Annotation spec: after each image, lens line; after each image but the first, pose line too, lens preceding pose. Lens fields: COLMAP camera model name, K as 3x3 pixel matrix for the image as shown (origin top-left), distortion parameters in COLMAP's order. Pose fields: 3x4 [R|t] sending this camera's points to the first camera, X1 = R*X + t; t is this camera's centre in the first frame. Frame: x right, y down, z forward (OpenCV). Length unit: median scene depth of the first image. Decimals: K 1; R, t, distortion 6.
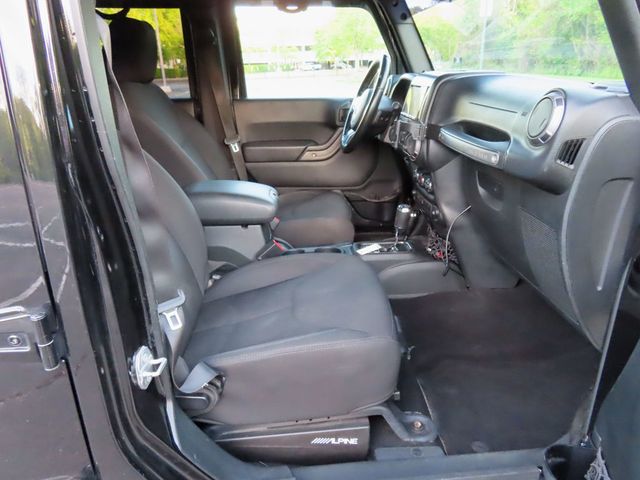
lens RADIAL K [[458.3, 0, 318.9], [0, 458.3, 240.3], [0, 0, 1]] dist [-0.011294, 0.011132]
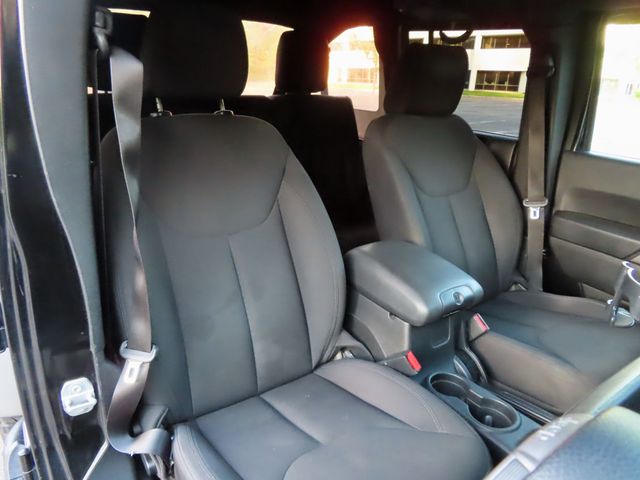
lens RADIAL K [[458.3, 0, 318.9], [0, 458.3, 240.3], [0, 0, 1]] dist [-0.011294, 0.011132]
pose [[0.574244, 0.322444, -0.752512, 0.217003], [-0.357760, 0.925597, 0.123603, -0.150277], [0.736378, 0.198240, 0.646876, 0.322413]]
